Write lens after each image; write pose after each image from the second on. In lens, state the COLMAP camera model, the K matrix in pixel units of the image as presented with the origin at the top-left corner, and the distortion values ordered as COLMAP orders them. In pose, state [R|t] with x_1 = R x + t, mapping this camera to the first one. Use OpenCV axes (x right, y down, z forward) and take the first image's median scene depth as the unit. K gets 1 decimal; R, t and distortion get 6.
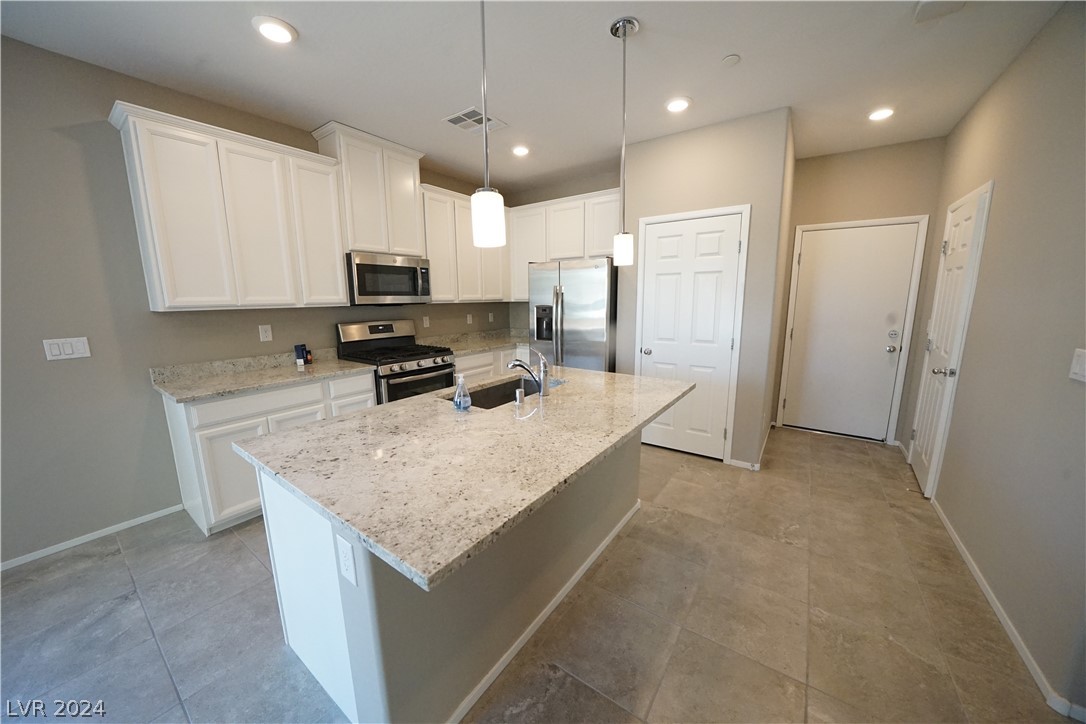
lens RADIAL K [[374.0, 0, 541.6], [0, 374.0, 365.0], [0, 0, 1]] dist [-0.029736, 0.004375]
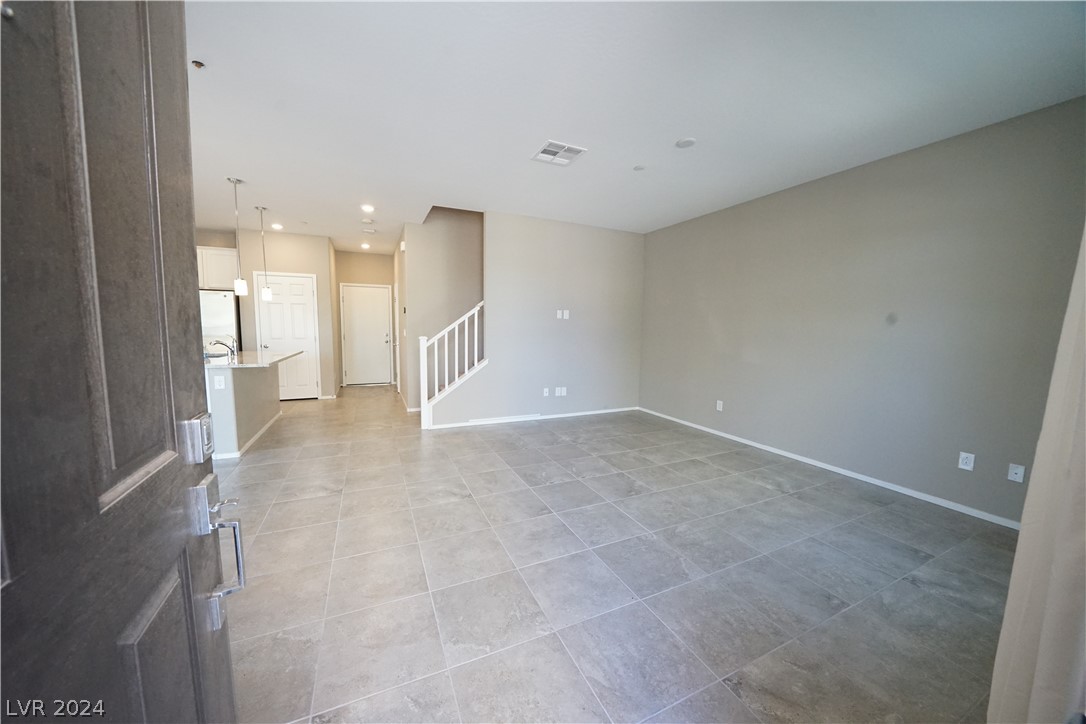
lens RADIAL K [[374.0, 0, 541.6], [0, 374.0, 365.0], [0, 0, 1]] dist [-0.029736, 0.004375]
pose [[0.496933, -0.072306, 0.864771, -0.641478], [0.134344, 0.990919, 0.005654, 0.241149], [-0.857327, 0.113367, 0.502134, -1.082999]]
